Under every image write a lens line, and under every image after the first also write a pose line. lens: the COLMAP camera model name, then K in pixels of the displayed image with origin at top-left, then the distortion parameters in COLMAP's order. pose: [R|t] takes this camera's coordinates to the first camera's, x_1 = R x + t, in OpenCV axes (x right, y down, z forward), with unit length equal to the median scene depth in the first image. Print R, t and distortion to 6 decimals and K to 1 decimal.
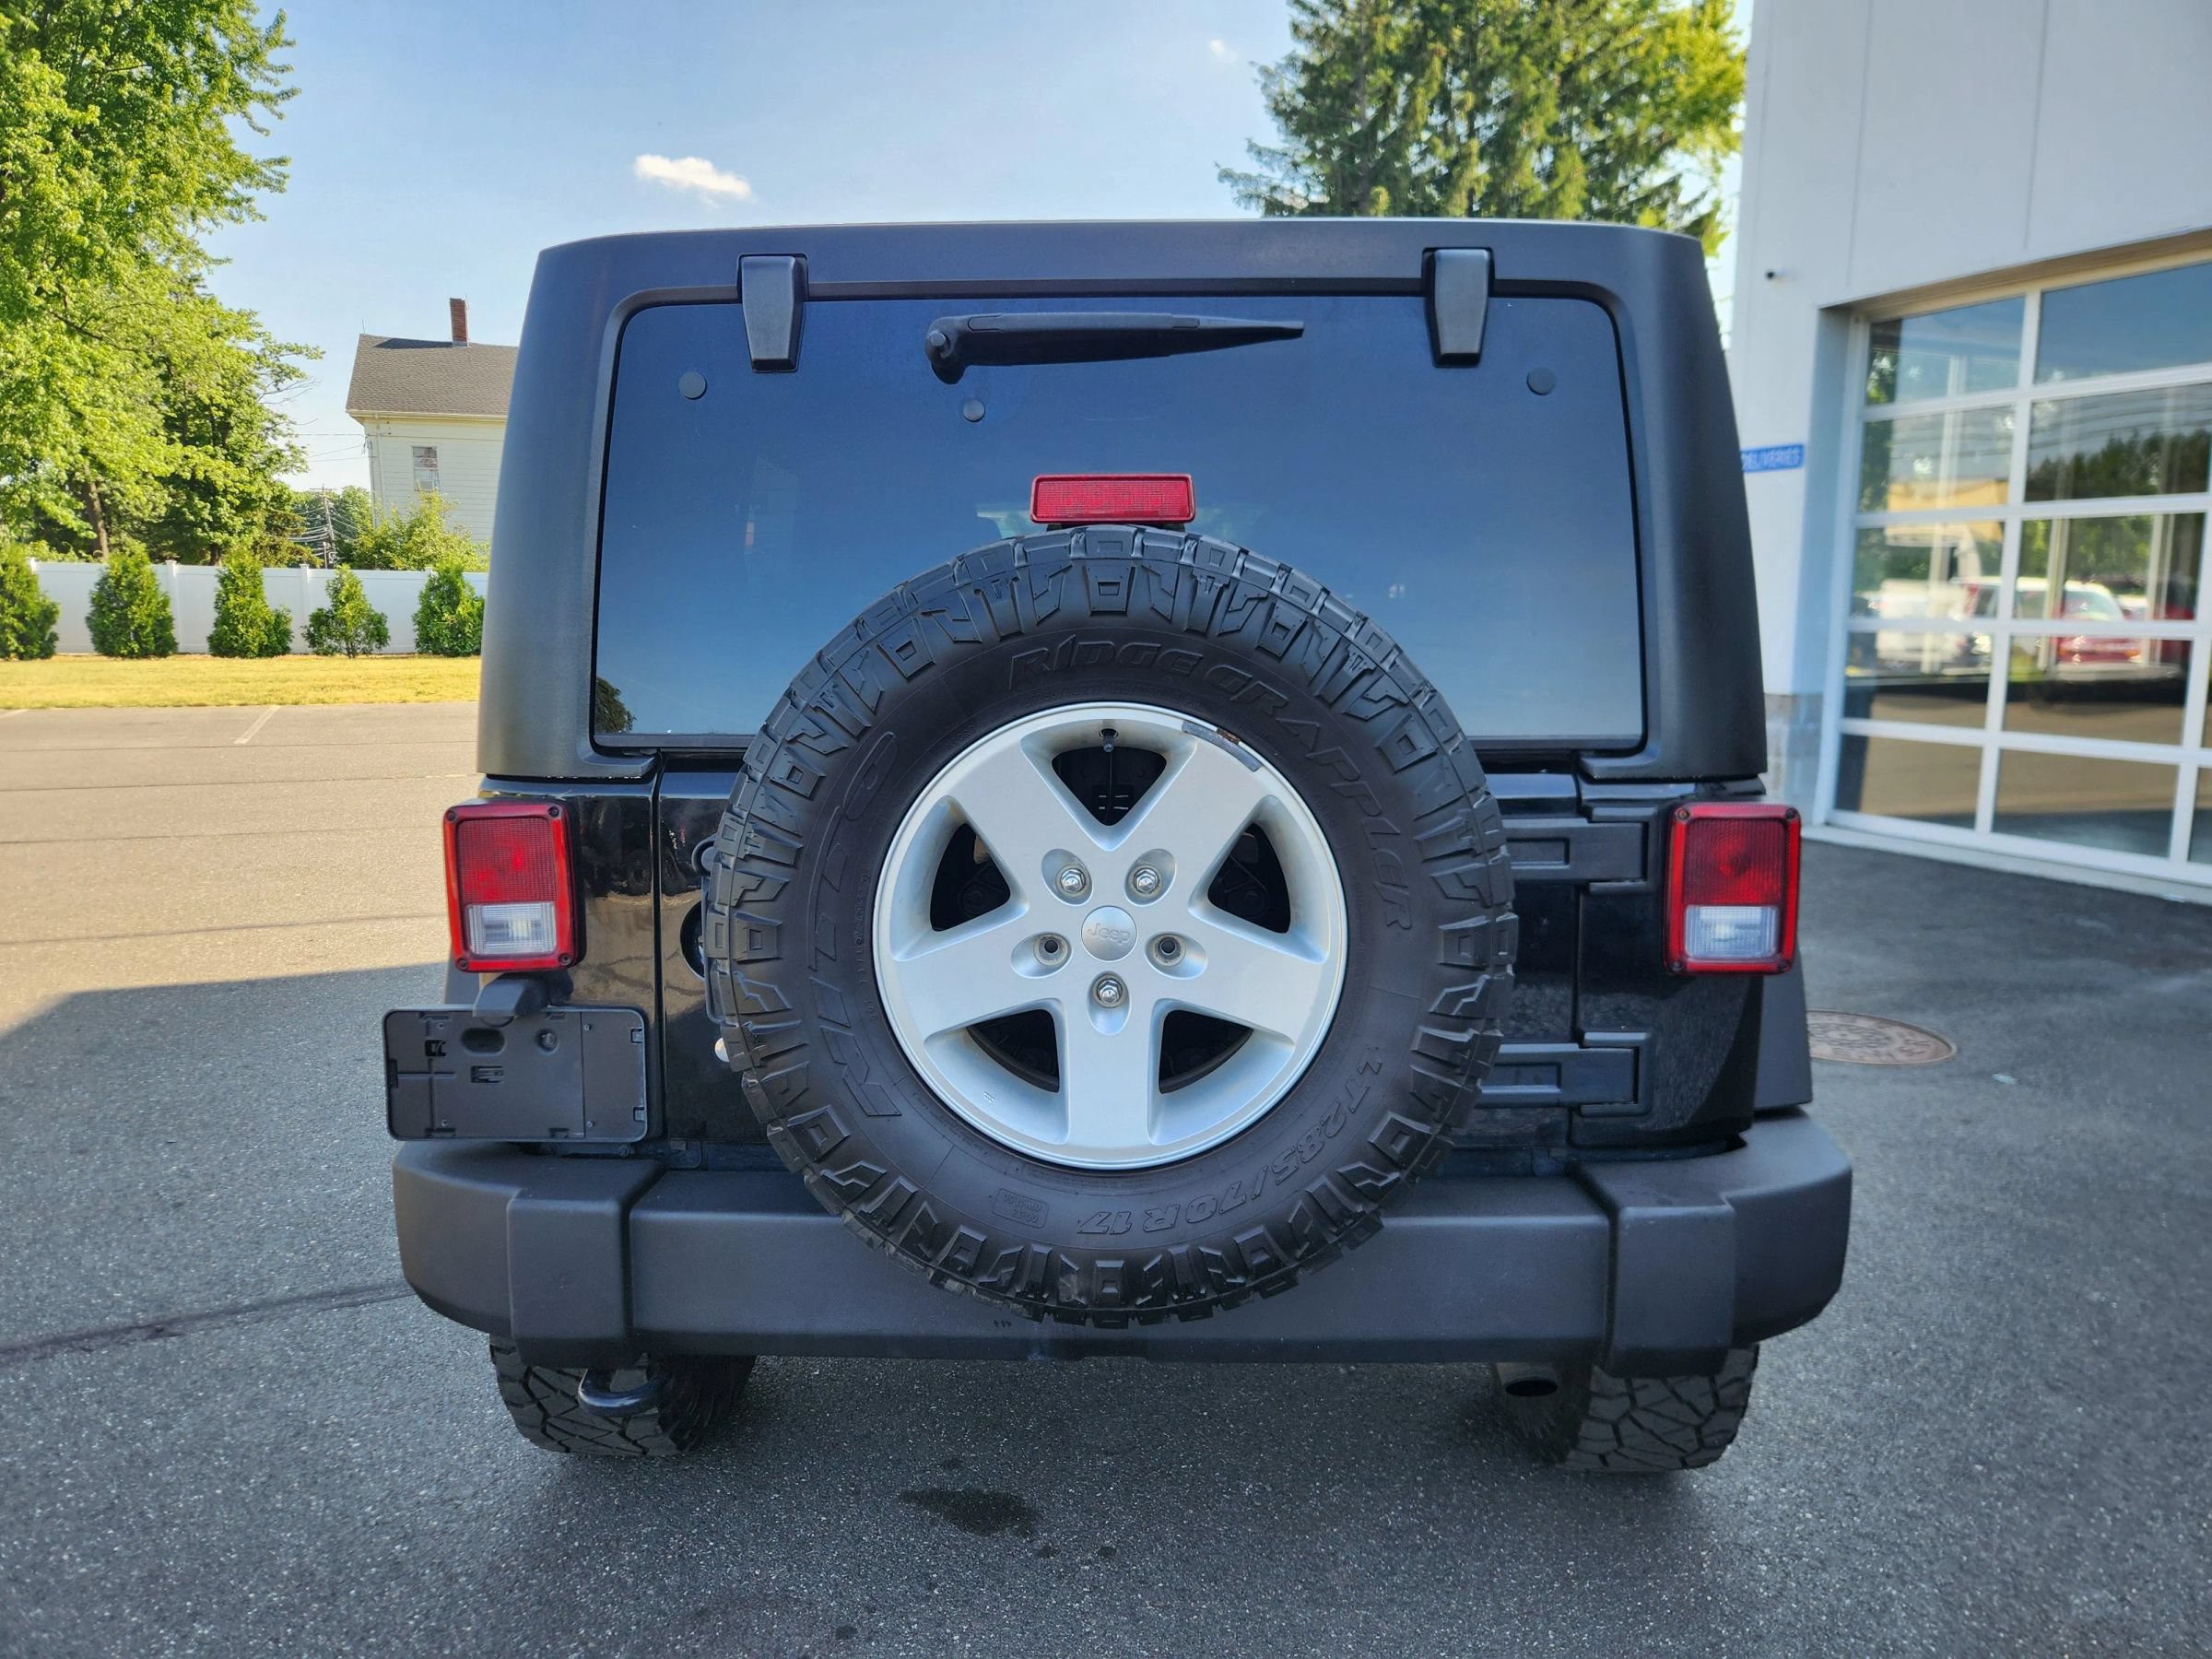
lens RADIAL K [[1489.3, 0, 1094.4], [0, 1489.3, 817.3], [0, 0, 1]] dist [0.062117, -0.055870]
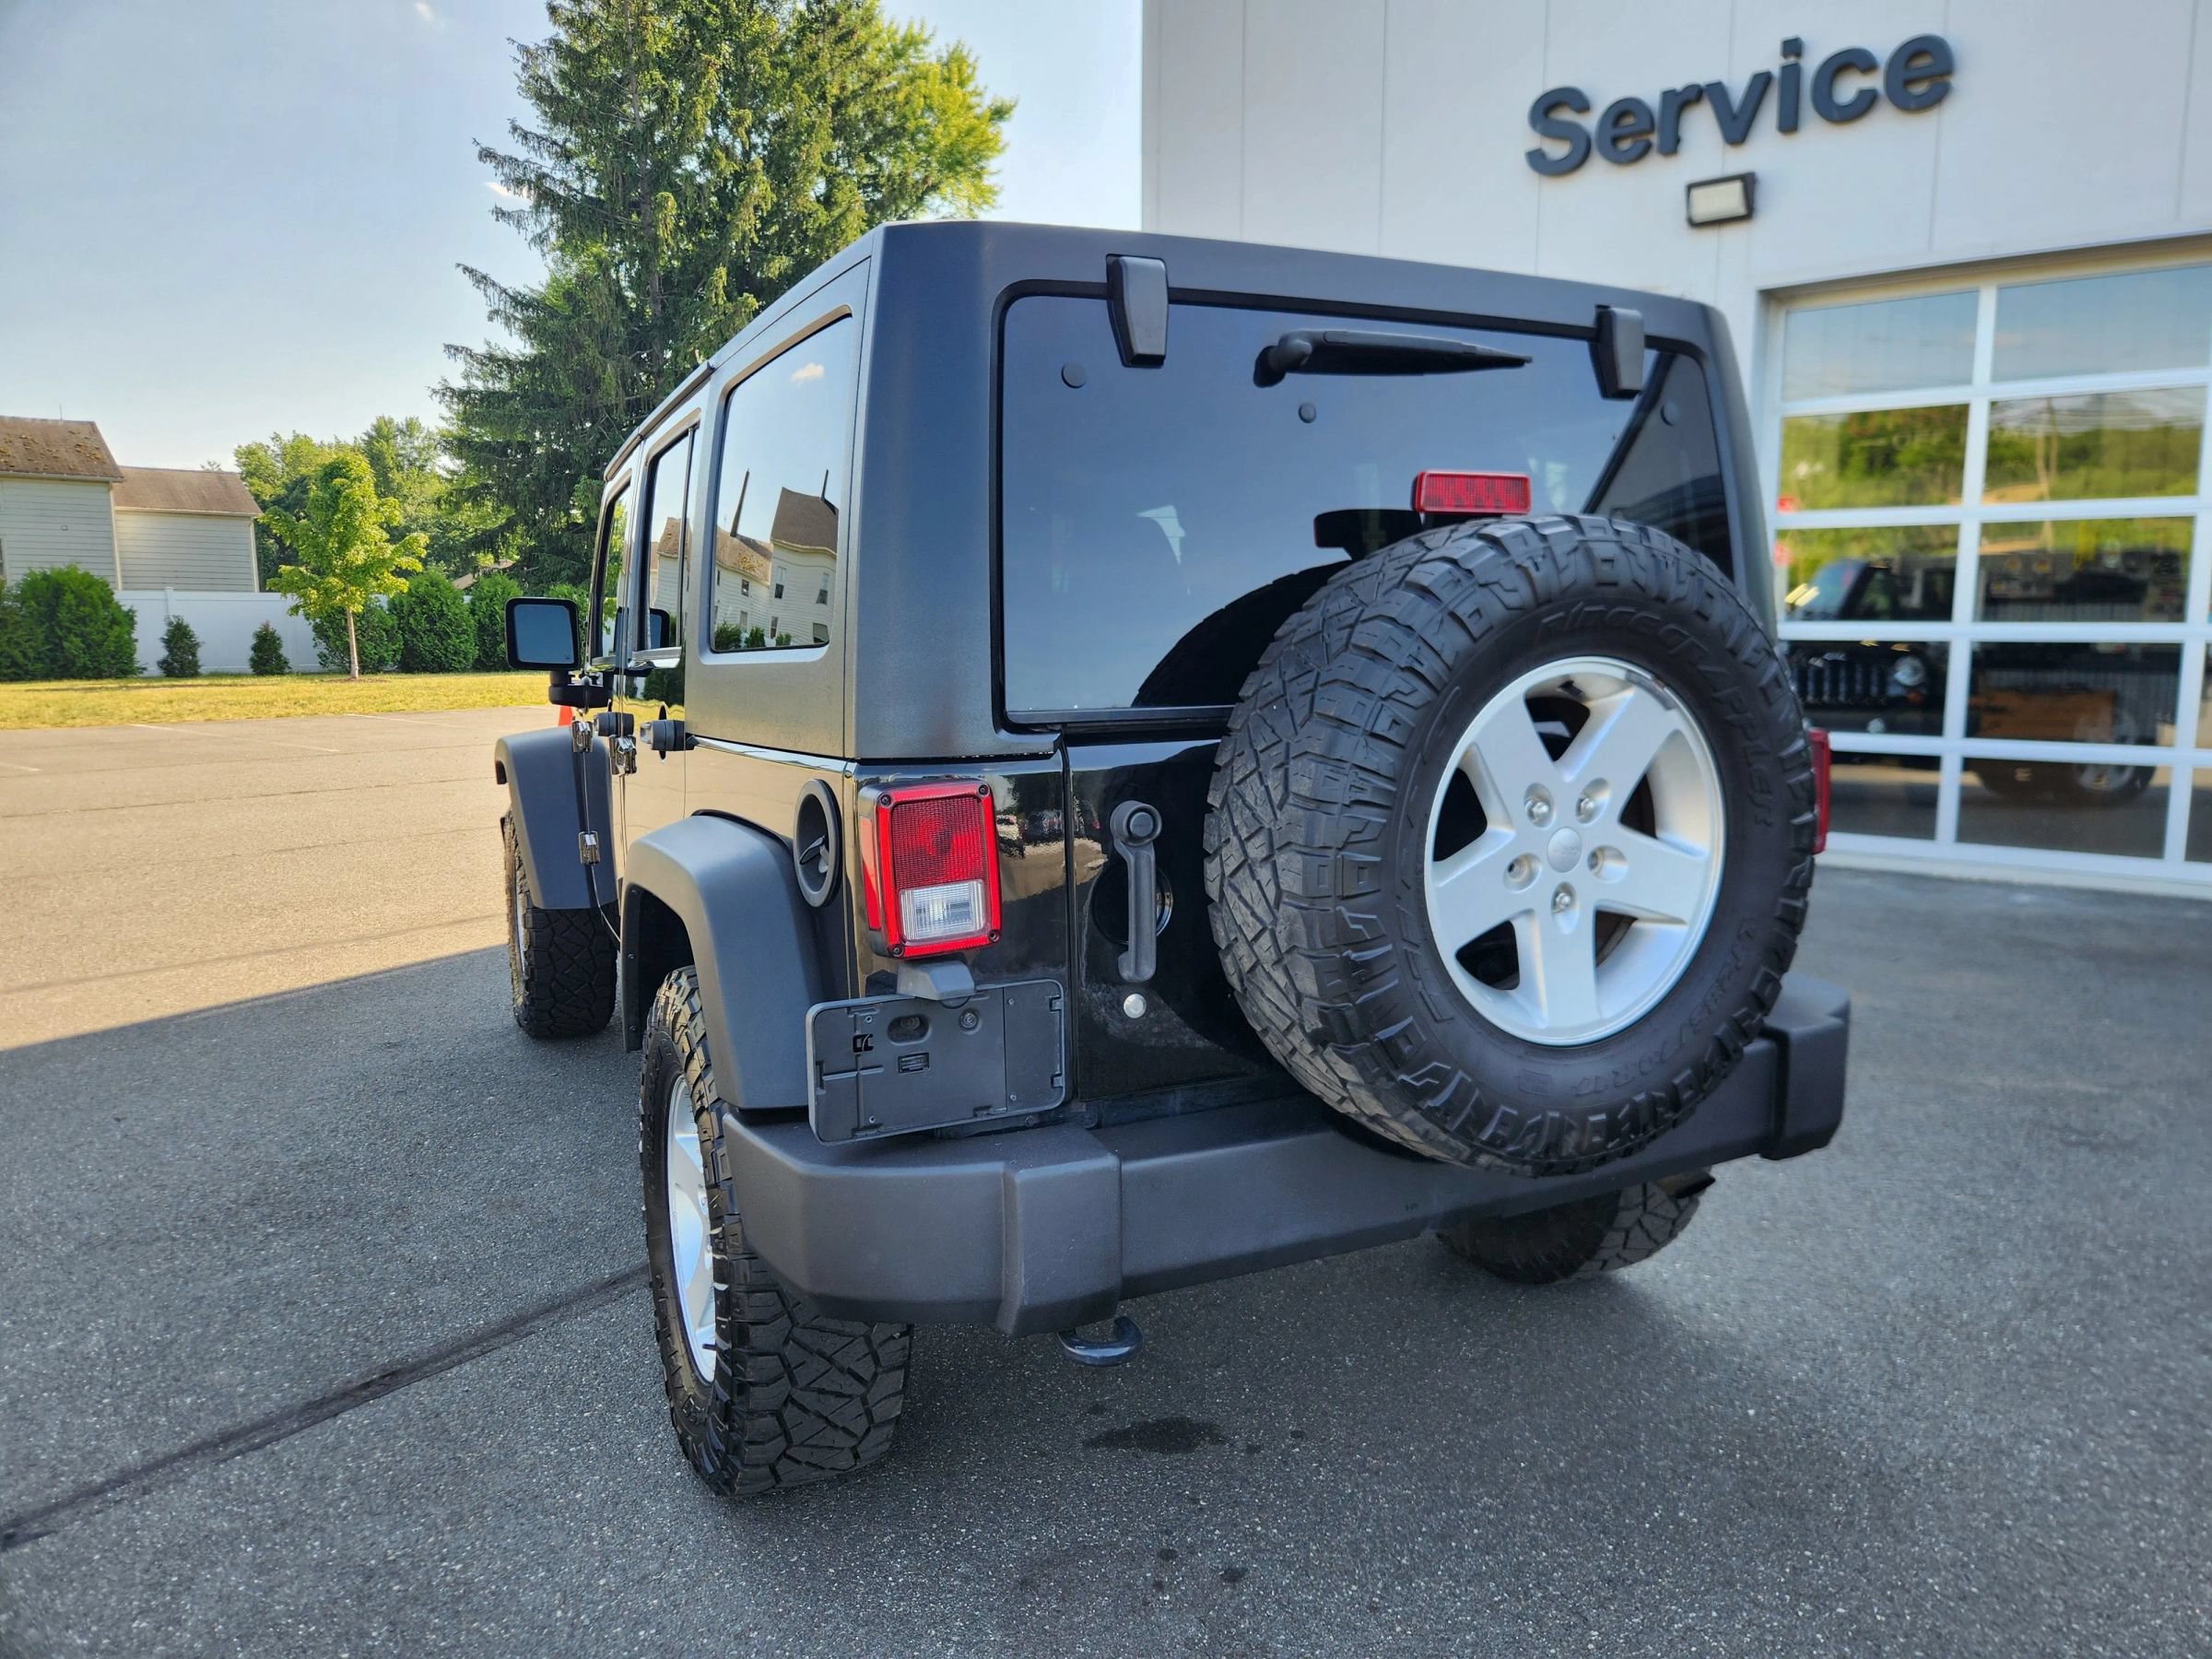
lens RADIAL K [[1491.6, 0, 1116.2], [0, 1491.6, 818.5], [0, 0, 1]] dist [0.050947, -0.031745]
pose [[0.883735, -0.067218, 0.463136, -0.045634], [0.070970, 0.997435, 0.009342, 0.000787], [-0.462576, 0.024613, 0.886238, 0.004585]]
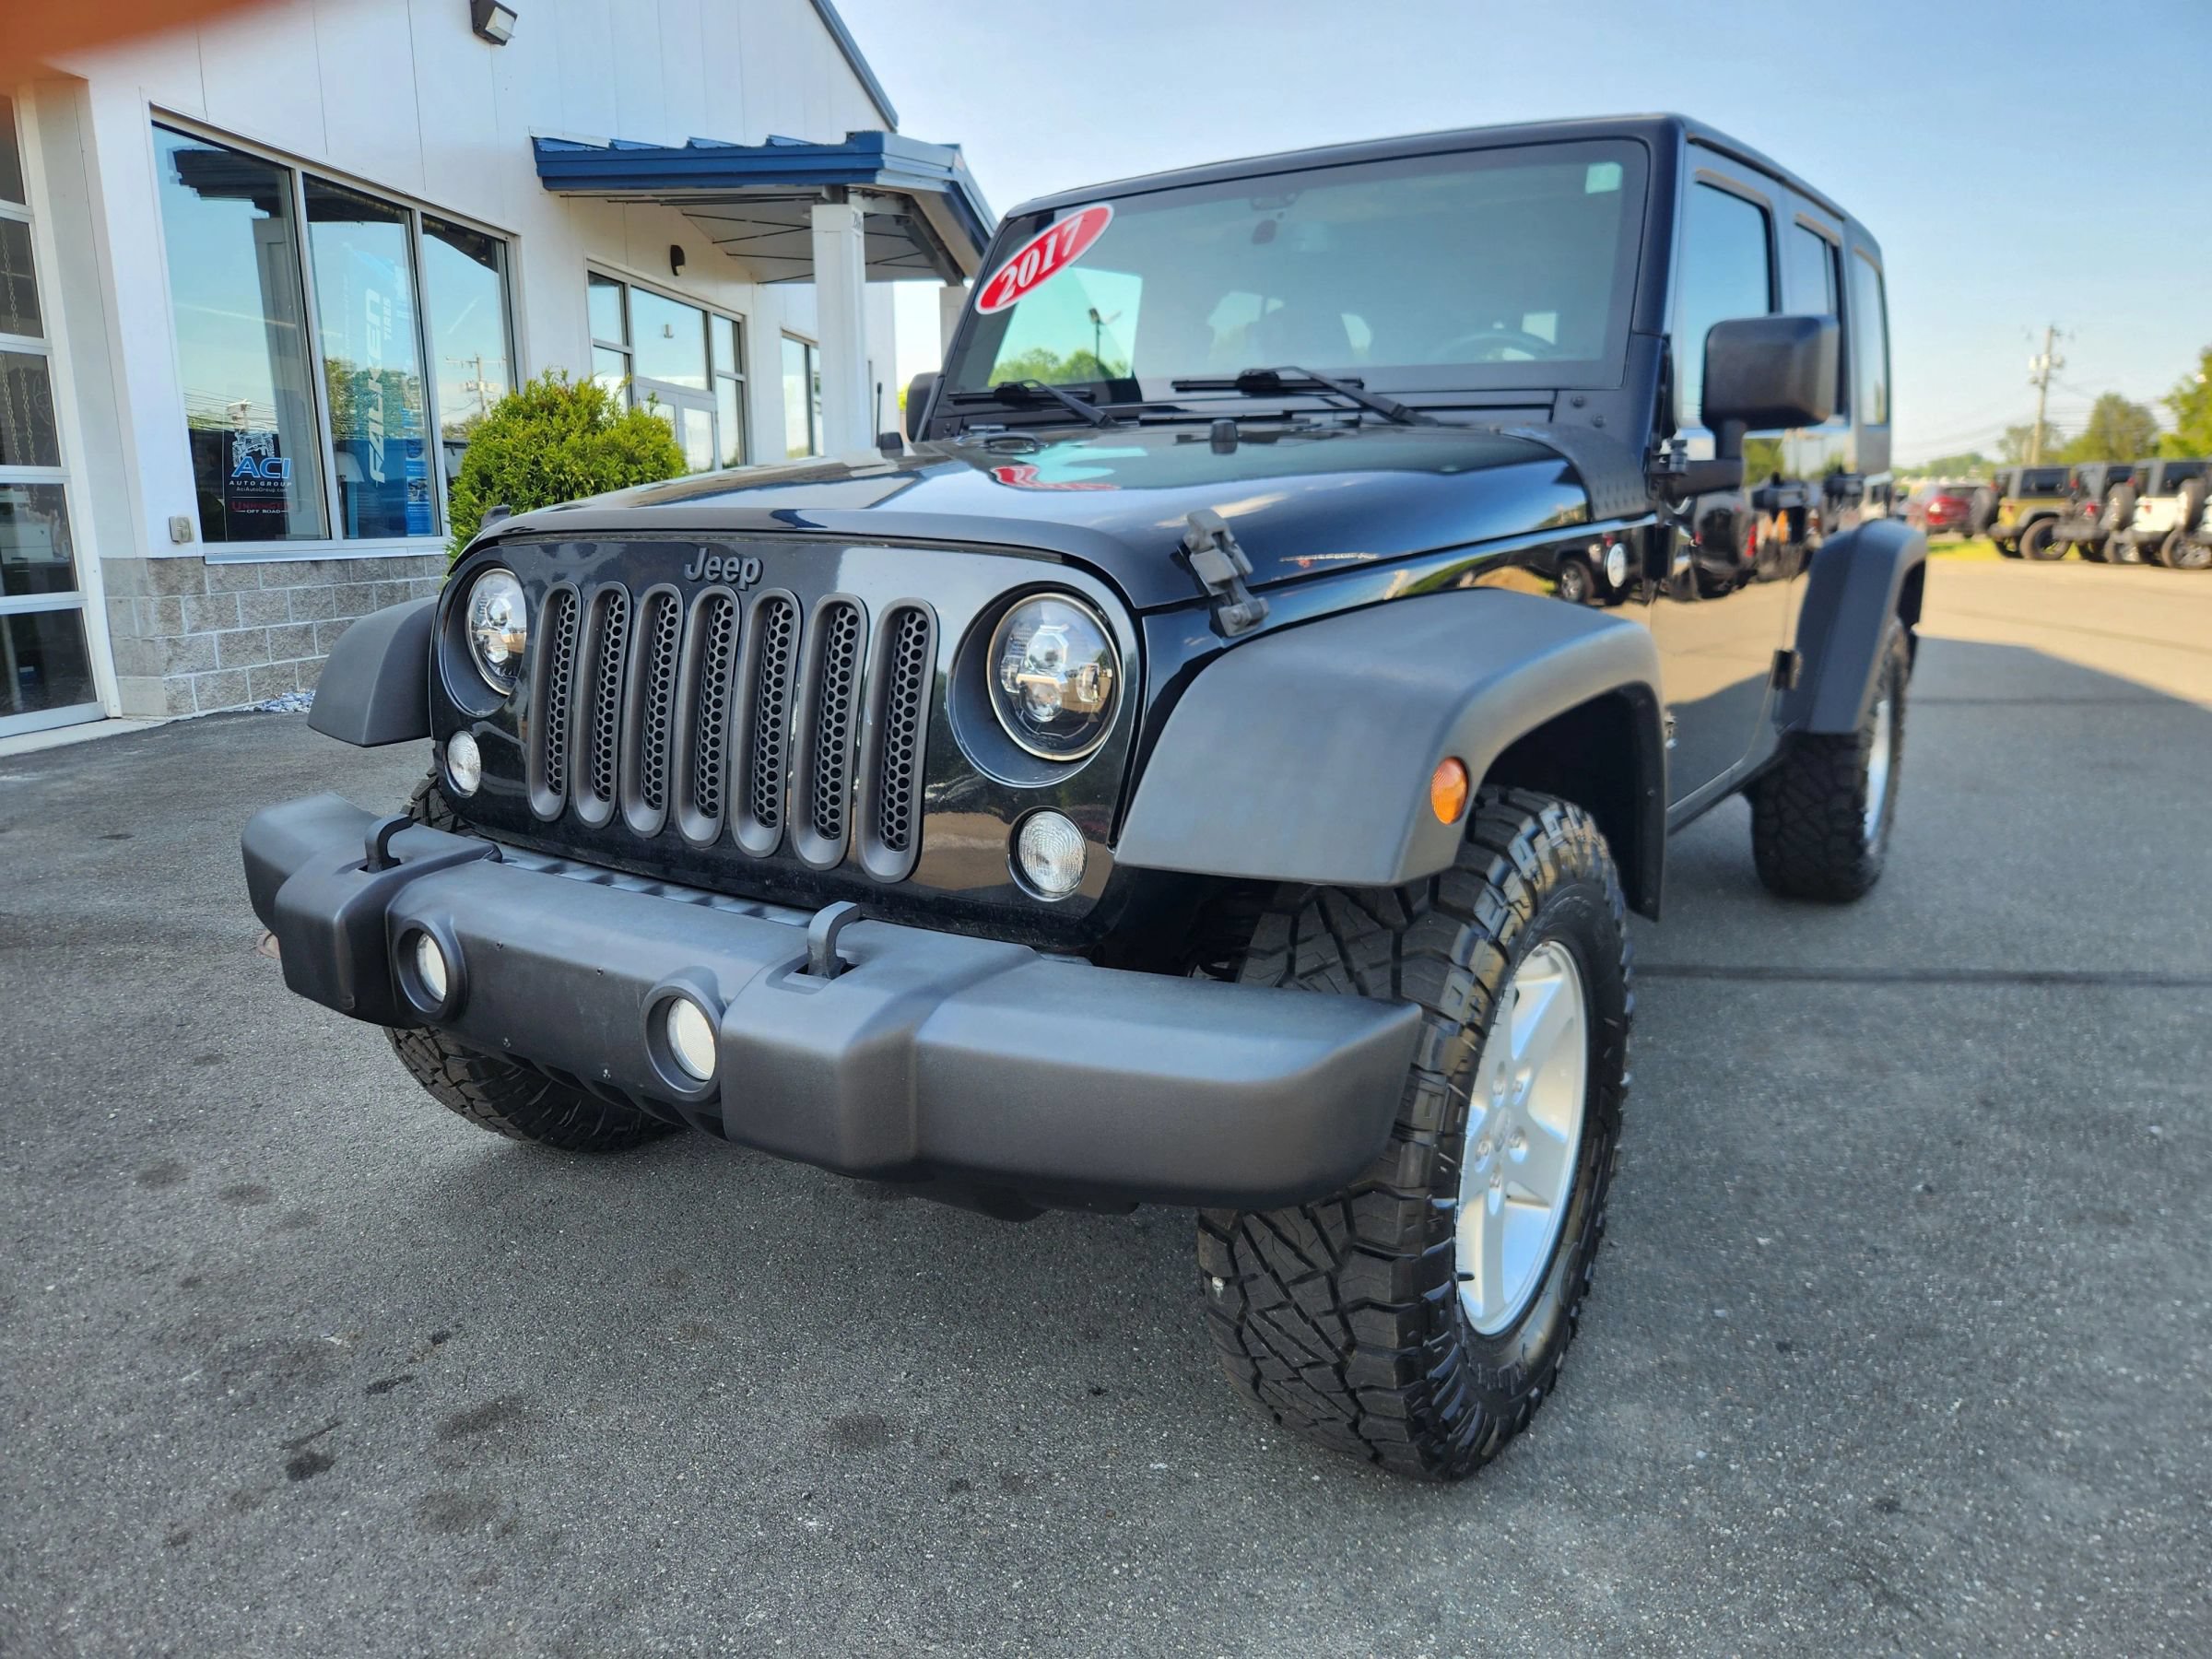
lens RADIAL K [[1489.3, 0, 1094.4], [0, 1489.3, 817.3], [0, 0, 1]] dist [0.062117, -0.055870]
pose [[-0.843788, -0.109595, 0.525367, -0.043026], [0.077411, 0.943836, 0.321220, -0.024781], [-0.531064, 0.311711, -0.787913, 0.242545]]
